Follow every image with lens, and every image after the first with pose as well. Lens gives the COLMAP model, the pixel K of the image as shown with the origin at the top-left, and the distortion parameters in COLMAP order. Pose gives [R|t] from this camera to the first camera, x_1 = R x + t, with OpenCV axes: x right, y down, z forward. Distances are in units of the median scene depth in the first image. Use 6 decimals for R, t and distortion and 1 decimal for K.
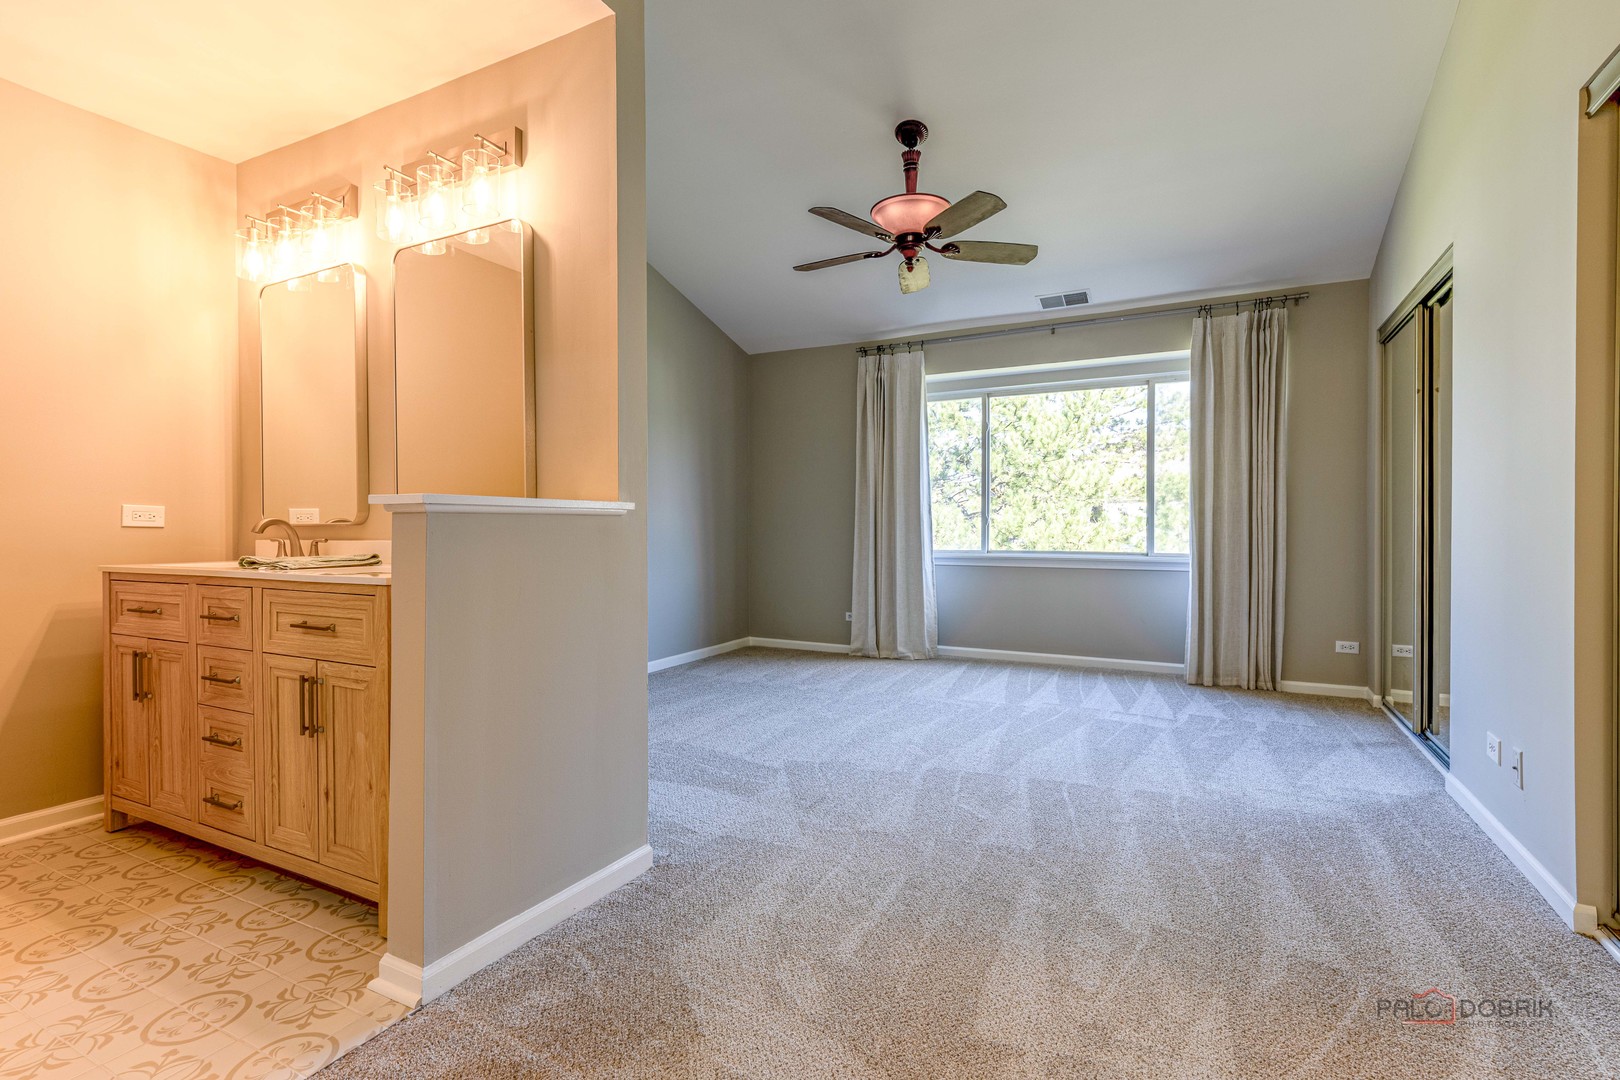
lens RADIAL K [[739.7, 0, 784.1], [0, 739.7, 535.2], [0, 0, 1]] dist [0.027507, 0.001919]
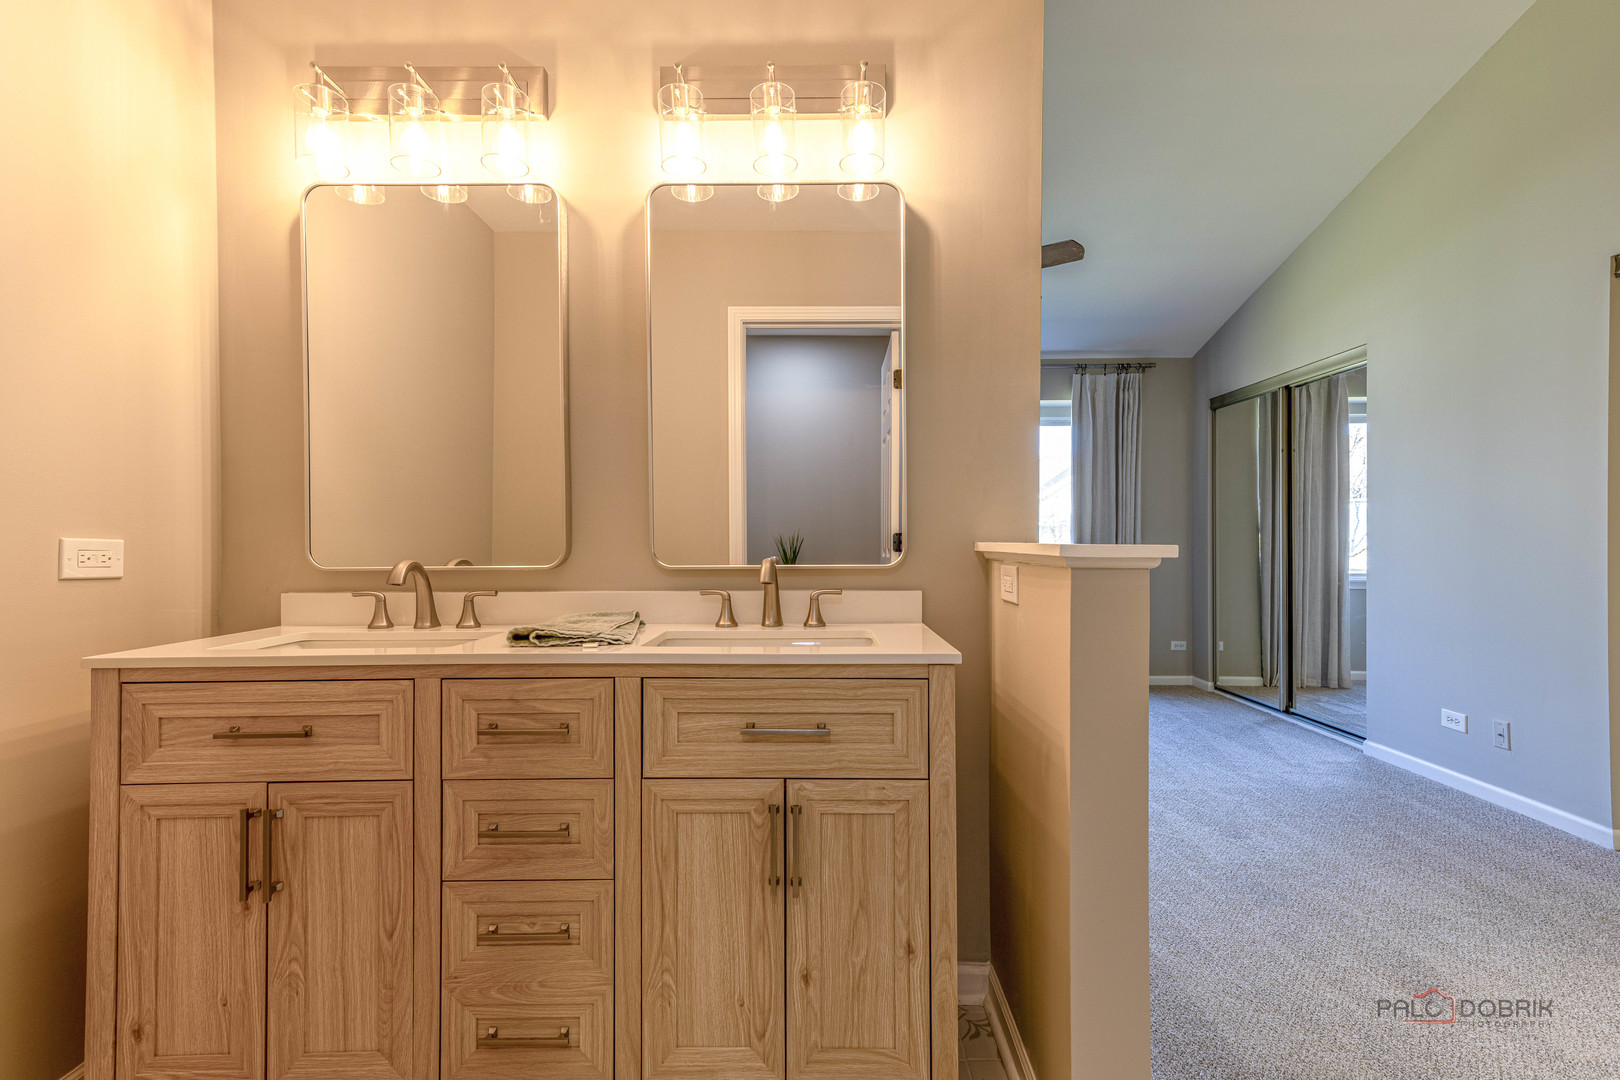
lens RADIAL K [[739.7, 0, 802.9], [0, 739.7, 540.8], [0, 0, 1]] dist [0.027507, 0.001919]
pose [[0.890865, 0.000059, 0.454268, -0.552851], [0.005663, 0.999921, -0.011235, -0.024745], [-0.454232, 0.012581, 0.890794, 0.238498]]
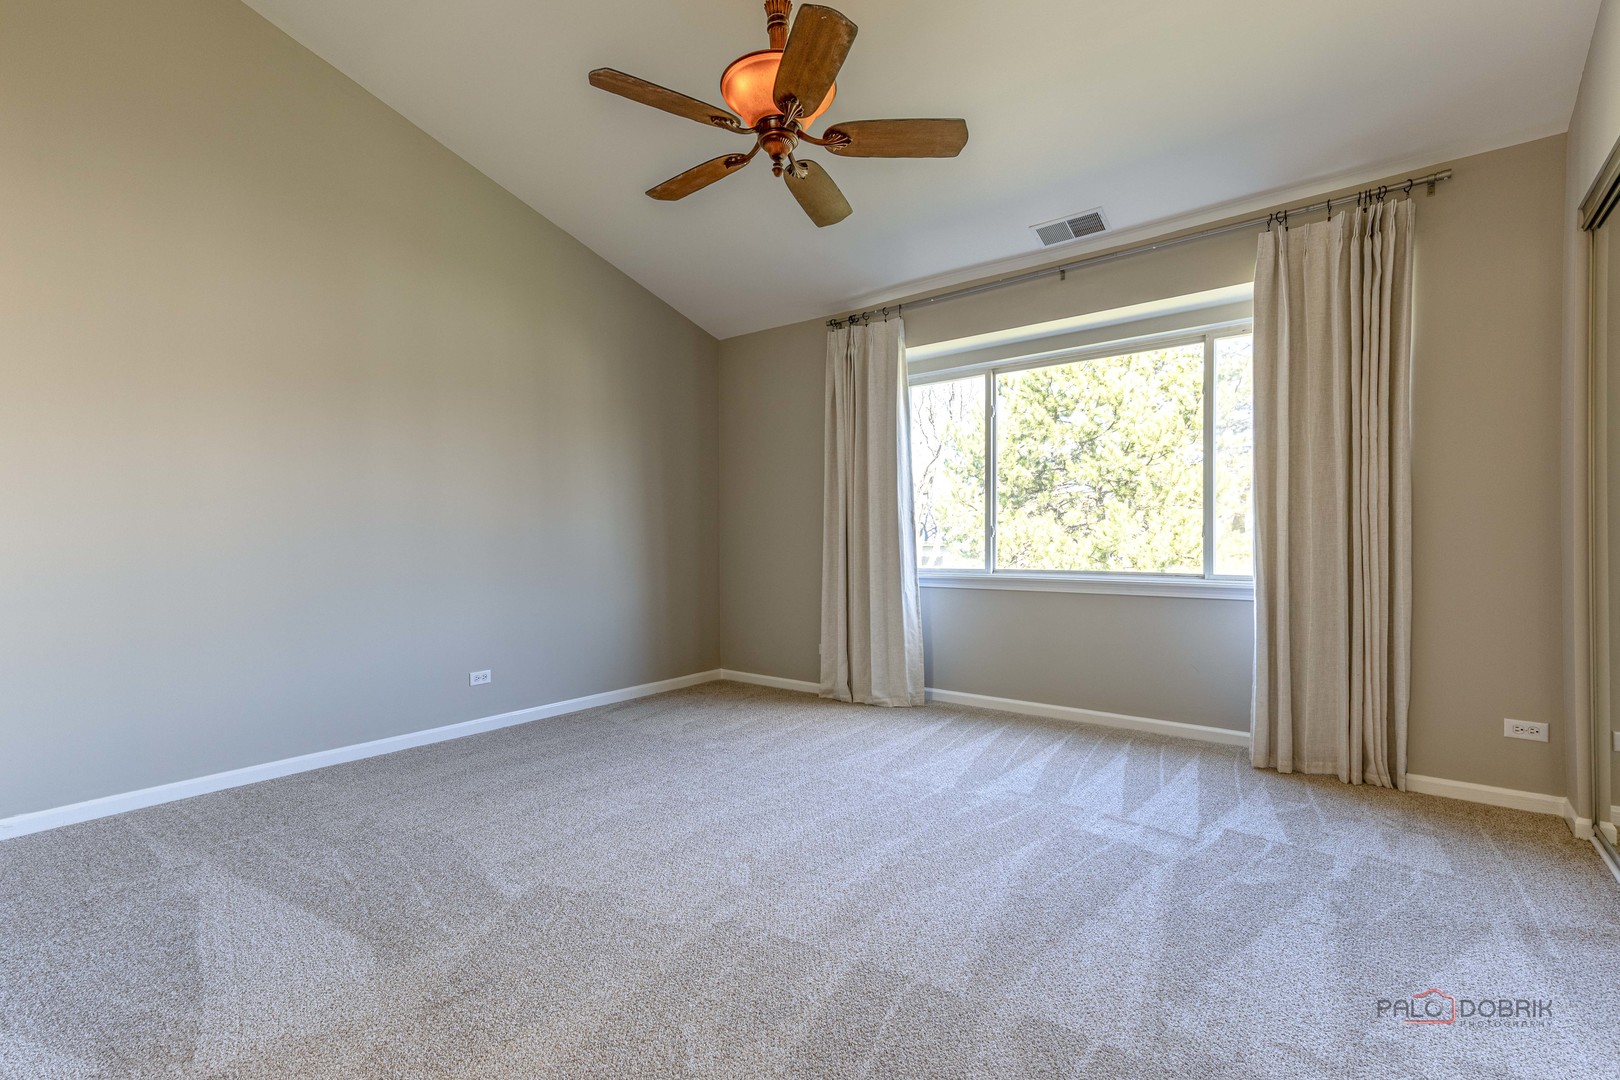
lens RADIAL K [[739.7, 0, 748.2], [0, 739.7, 546.0], [0, 0, 1]] dist [0.027507, 0.001919]
pose [[0.983714, -0.001733, -0.179734, 0.324326], [0.000878, 0.999988, -0.004835, -0.001602], [0.179740, 0.004598, 0.983703, 0.368459]]
